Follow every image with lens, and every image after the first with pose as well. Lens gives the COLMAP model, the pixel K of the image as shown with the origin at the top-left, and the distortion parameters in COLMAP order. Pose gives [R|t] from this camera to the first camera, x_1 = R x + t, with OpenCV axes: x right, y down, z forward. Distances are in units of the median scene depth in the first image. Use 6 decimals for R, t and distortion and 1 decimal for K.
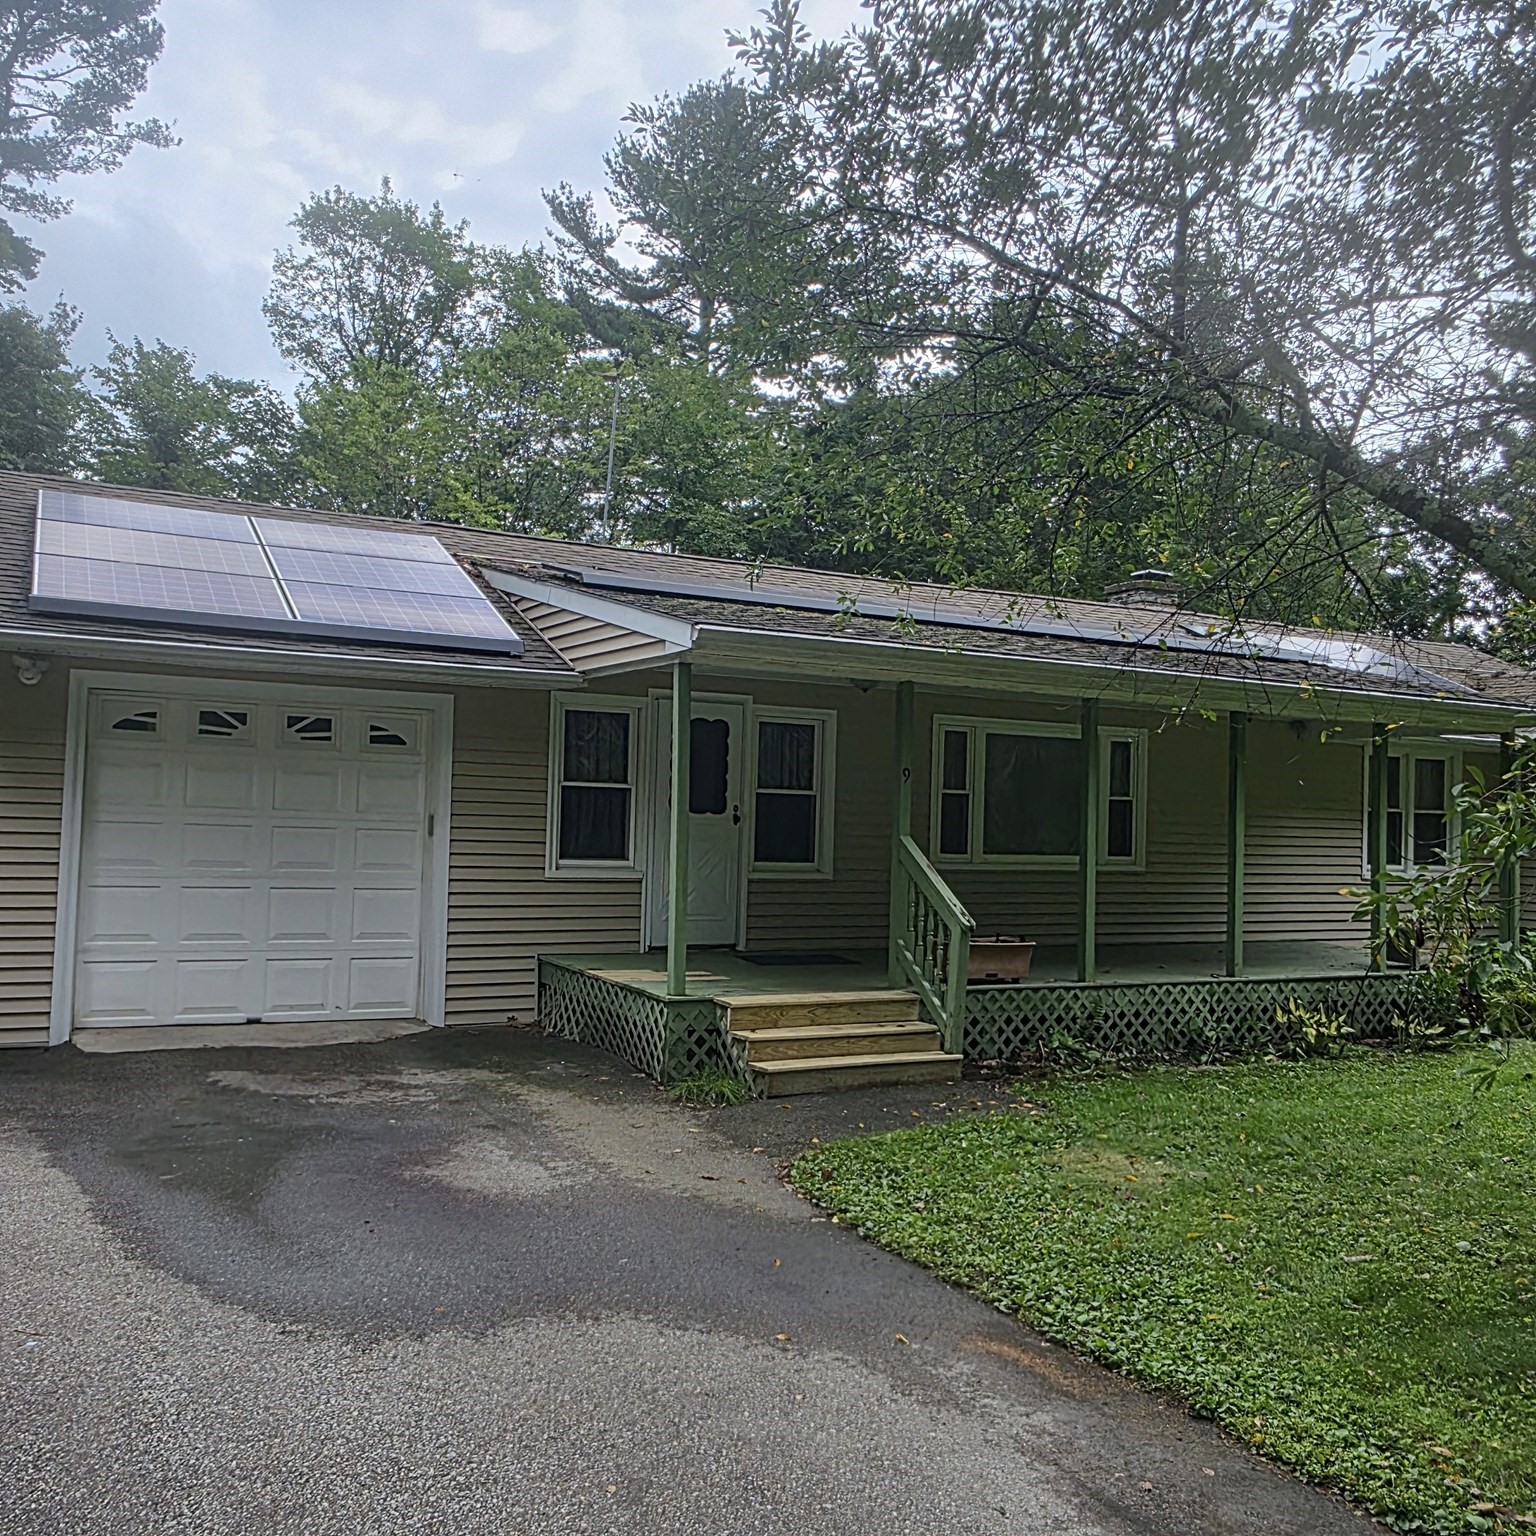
lens RADIAL K [[1387.5, 0, 756.3], [0, 1387.5, 770.9], [0, 0, 1]] dist [0.025072, -0.013739]
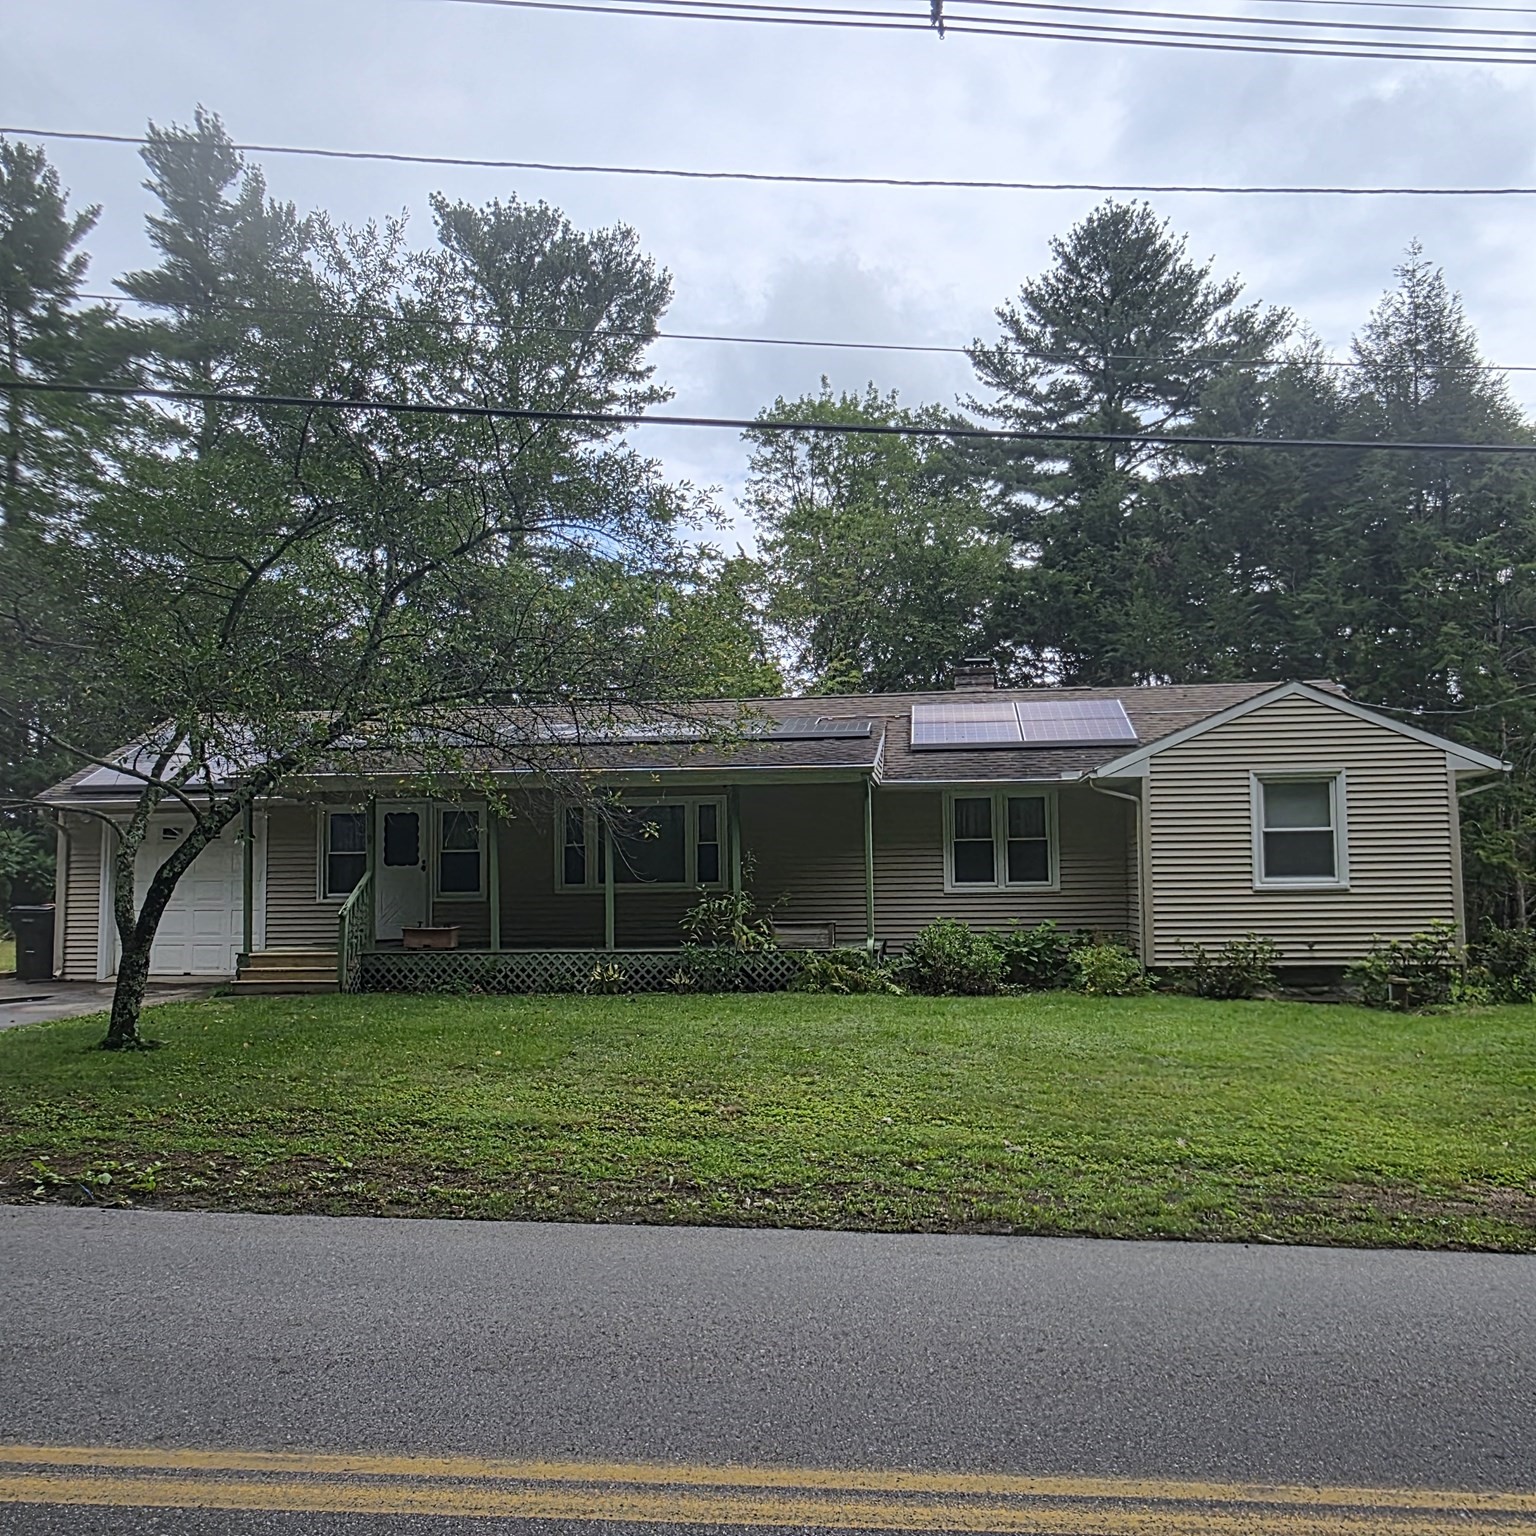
lens RADIAL K [[1387.5, 0, 756.3], [0, 1387.5, 770.9], [0, 0, 1]] dist [0.025072, -0.013739]
pose [[0.831204, -0.085119, -0.549413, 0.383670], [0.052729, 0.995825, -0.074508, 0.019080], [0.553462, 0.032962, 0.832222, -0.071195]]
